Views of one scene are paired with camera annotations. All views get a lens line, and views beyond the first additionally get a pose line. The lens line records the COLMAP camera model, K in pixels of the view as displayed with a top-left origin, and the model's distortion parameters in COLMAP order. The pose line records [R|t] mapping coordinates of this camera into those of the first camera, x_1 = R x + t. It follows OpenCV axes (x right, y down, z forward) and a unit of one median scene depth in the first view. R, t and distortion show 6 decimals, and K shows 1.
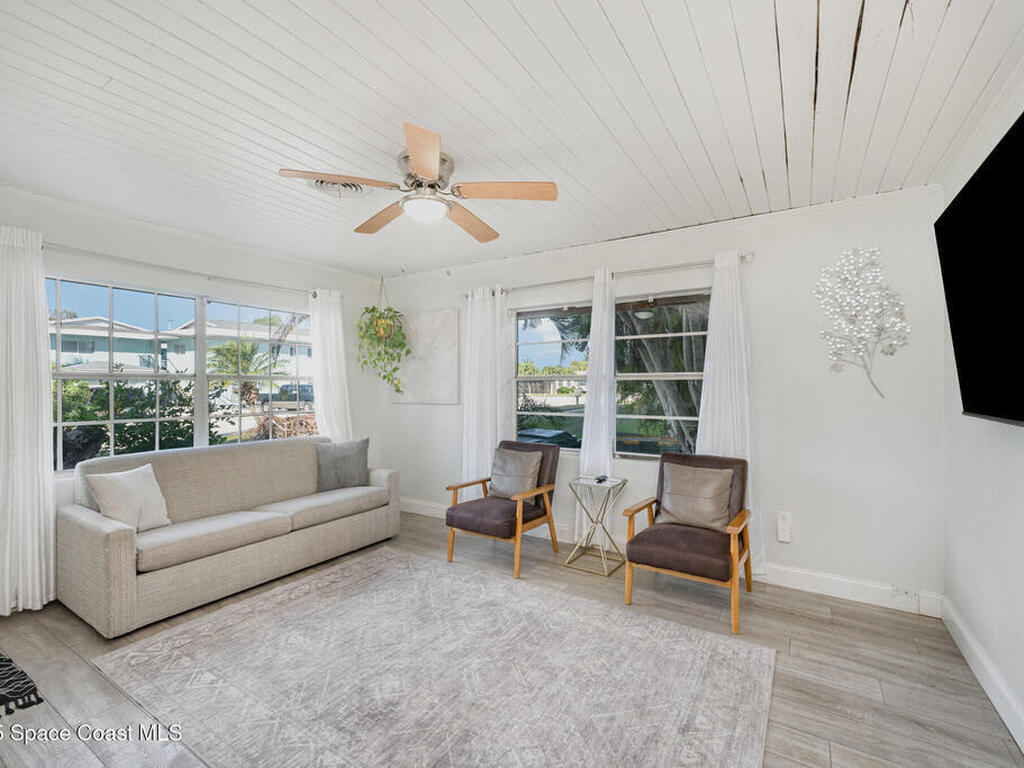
lens RADIAL K [[465.1, 0, 512.0], [0, 465.1, 384.0], [0, 0, 1]] dist [0.000913, 0.000309]
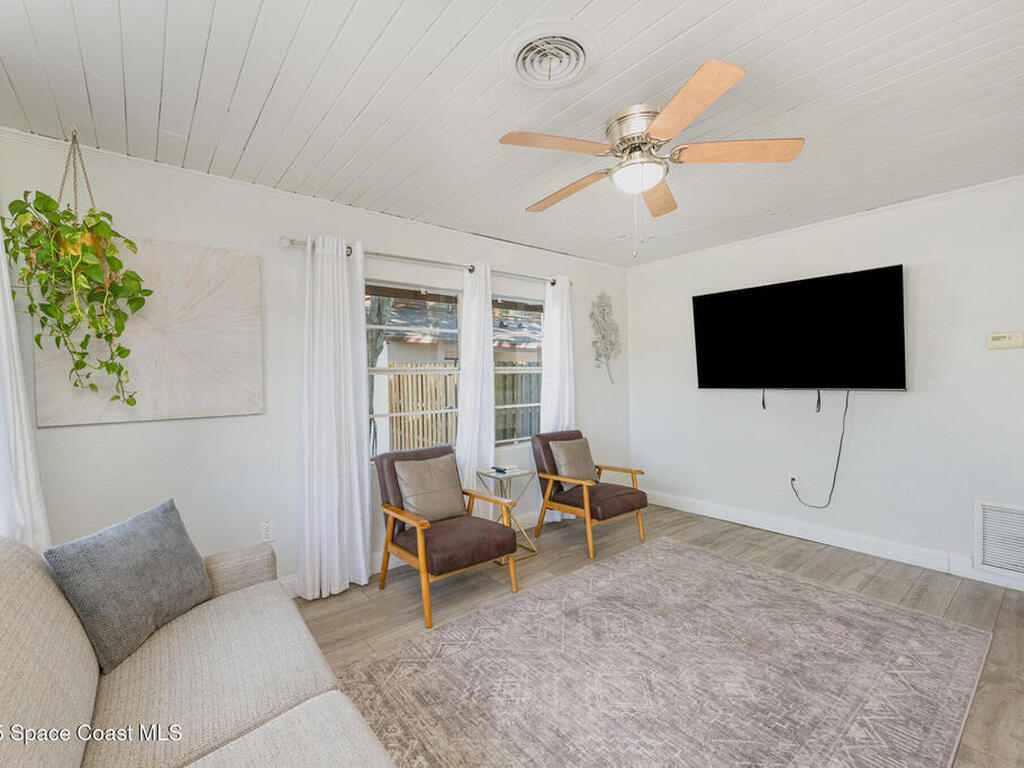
lens RADIAL K [[453.7, 0, 512.0], [0, 453.7, 384.0], [0, 0, 1]] dist [-0.000910, -0.000141]
pose [[0.326269, -0.018035, 0.945105, -1.050042], [0.012733, 0.999811, 0.014684, 0.002772], [-0.945191, 0.007243, 0.326437, 0.923532]]
